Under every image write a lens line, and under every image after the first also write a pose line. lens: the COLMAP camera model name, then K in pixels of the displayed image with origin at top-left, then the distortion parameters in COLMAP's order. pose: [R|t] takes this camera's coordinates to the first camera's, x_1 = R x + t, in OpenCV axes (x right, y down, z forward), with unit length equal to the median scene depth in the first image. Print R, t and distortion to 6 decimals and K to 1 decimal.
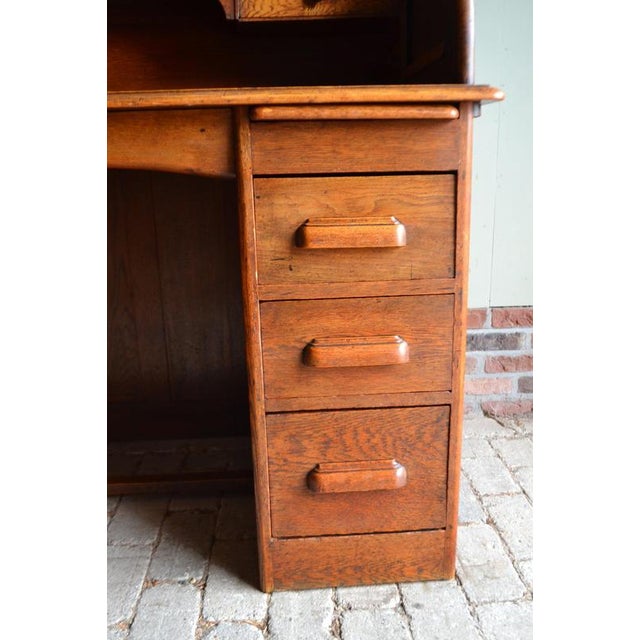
lens RADIAL K [[623.9, 0, 320.0], [0, 623.9, 320.0], [0, 0, 1]] dist [-0.071476, 0.009975]
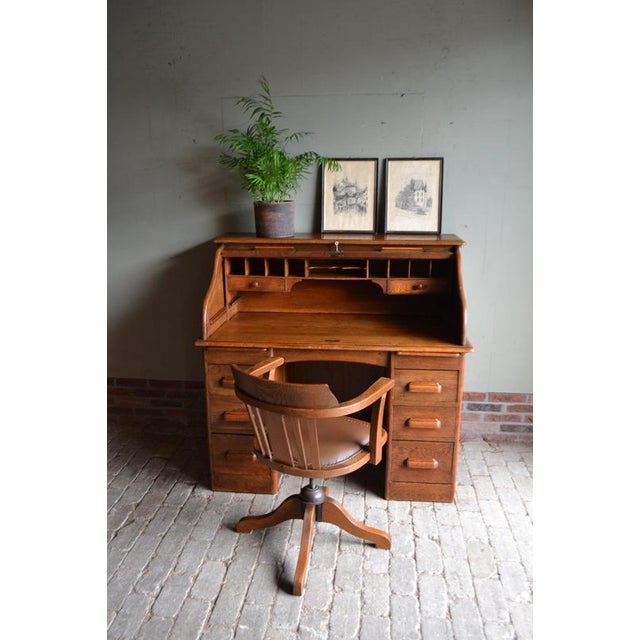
lens RADIAL K [[525.4, 0, 320.0], [0, 525.4, 320.0], [0, 0, 1]] dist [-0.080918, 0.005564]
pose [[0.985608, 0.058927, -0.158443, -0.061841], [-0.059544, 0.998225, 0.000857, -0.404174], [0.158212, 0.008589, 0.987368, -1.537535]]
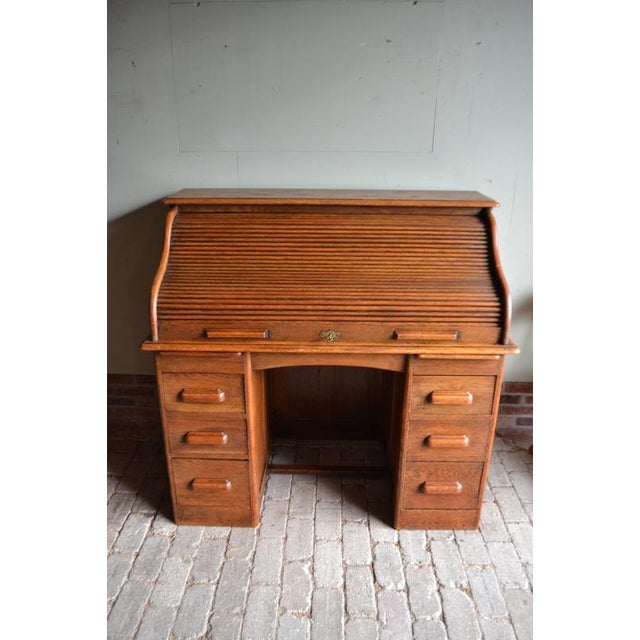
lens RADIAL K [[507.2, 0, 320.0], [0, 507.2, 320.0], [0, 0, 1]] dist [-0.086466, 0.011898]
pose [[0.995578, 0.056265, -0.075218, -0.291149], [-0.048332, 0.993463, 0.103418, -0.552115], [0.080545, -0.099326, 0.991790, -0.856238]]
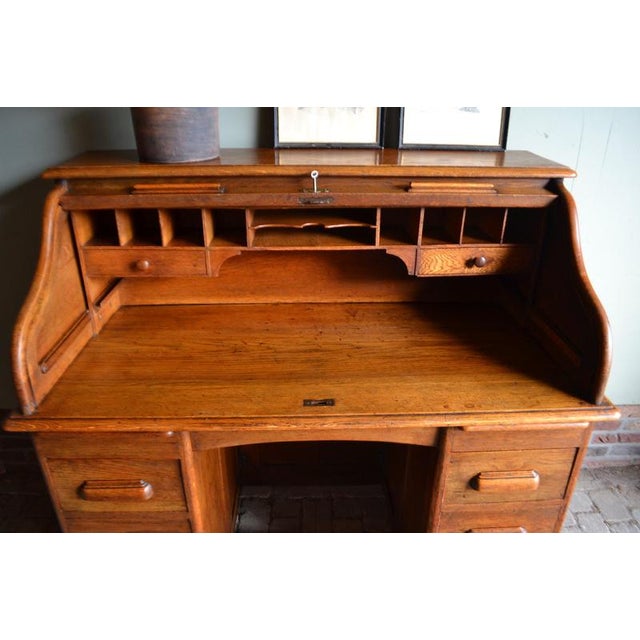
lens RADIAL K [[507.2, 0, 320.0], [0, 507.2, 320.0], [0, 0, 1]] dist [-0.086466, 0.011898]
pose [[0.998972, 0.038828, -0.023376, -0.361599], [-0.033884, 0.982389, 0.183750, -0.670739], [0.030099, -0.182769, 0.982695, -0.151440]]
